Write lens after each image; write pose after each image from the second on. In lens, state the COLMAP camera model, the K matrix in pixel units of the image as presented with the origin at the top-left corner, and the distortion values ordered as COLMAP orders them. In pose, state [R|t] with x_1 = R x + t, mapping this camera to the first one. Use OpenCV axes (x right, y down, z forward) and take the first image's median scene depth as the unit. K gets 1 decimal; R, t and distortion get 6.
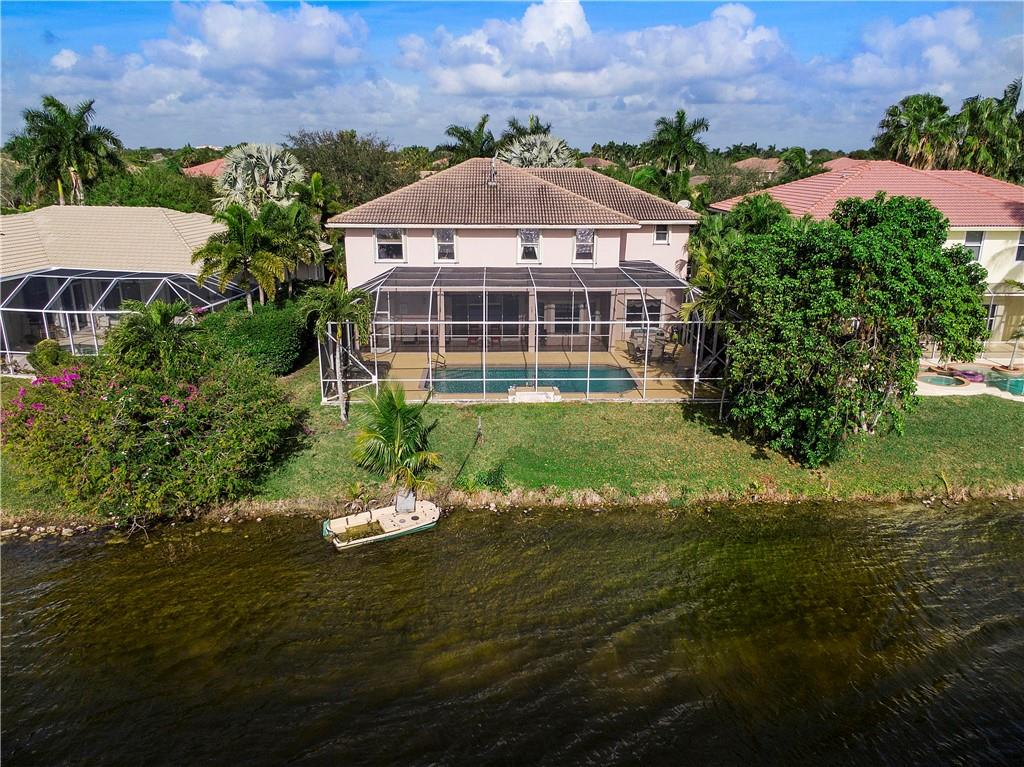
lens RADIAL K [[741.0, 0, 483.8], [0, 741.0, 379.2], [0, 0, 1]] dist [-0.003704, -0.000755]
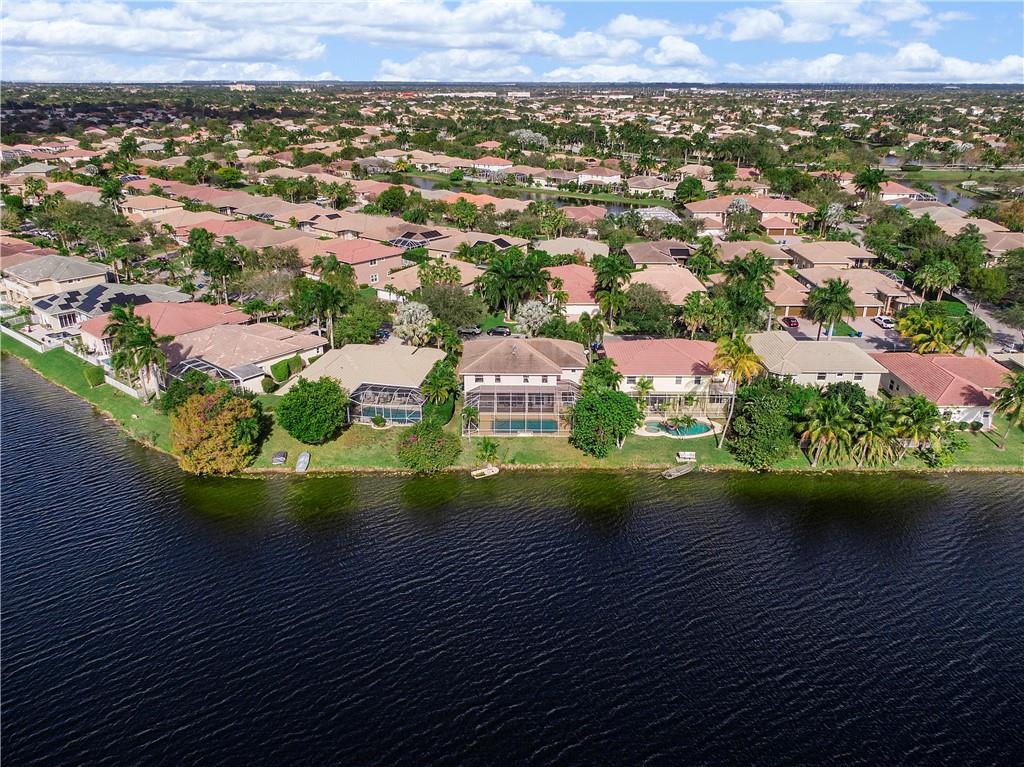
lens RADIAL K [[738.5, 0, 496.4], [0, 738.5, 384.6], [0, 0, 1]] dist [0.006729, 0.002716]
pose [[0.999748, 0.017376, -0.014193, -0.015475], [-0.015803, 0.994422, 0.104284, -0.461498], [0.015926, -0.104033, 0.994446, -1.940442]]
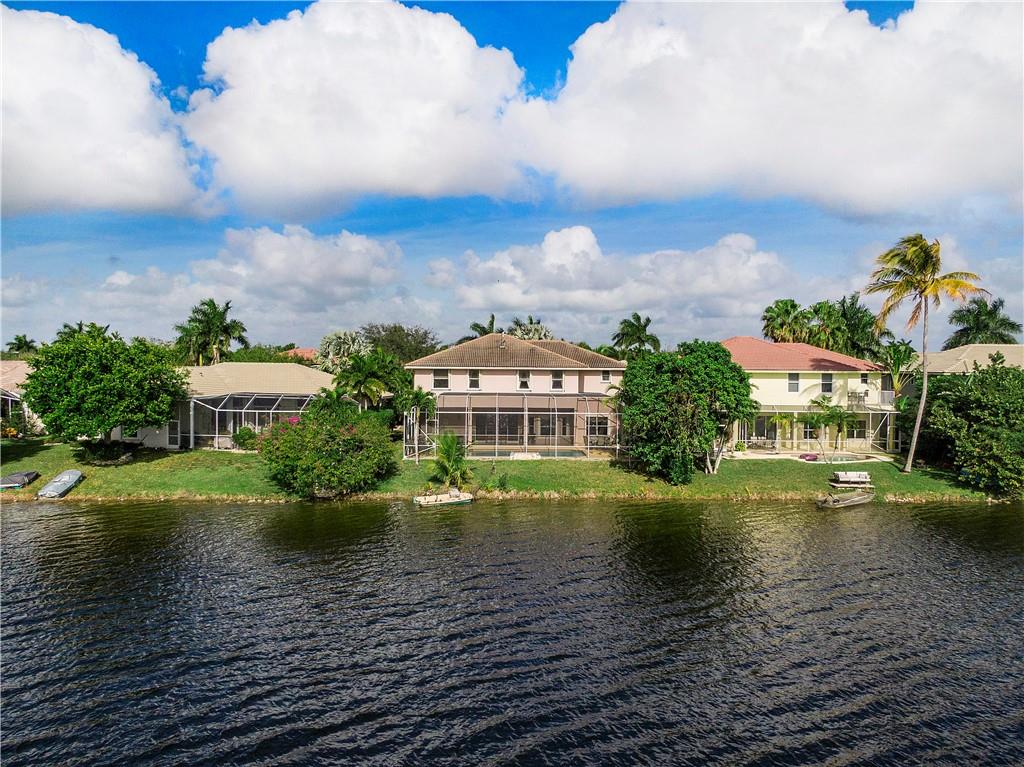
lens RADIAL K [[738.5, 0, 496.4], [0, 738.5, 384.6], [0, 0, 1]] dist [0.006729, 0.002716]
pose [[0.999975, 0.001948, -0.006857, 0.009898], [-0.003679, 0.964940, -0.262444, 0.265807], [0.006105, 0.262462, 0.964923, -0.604332]]
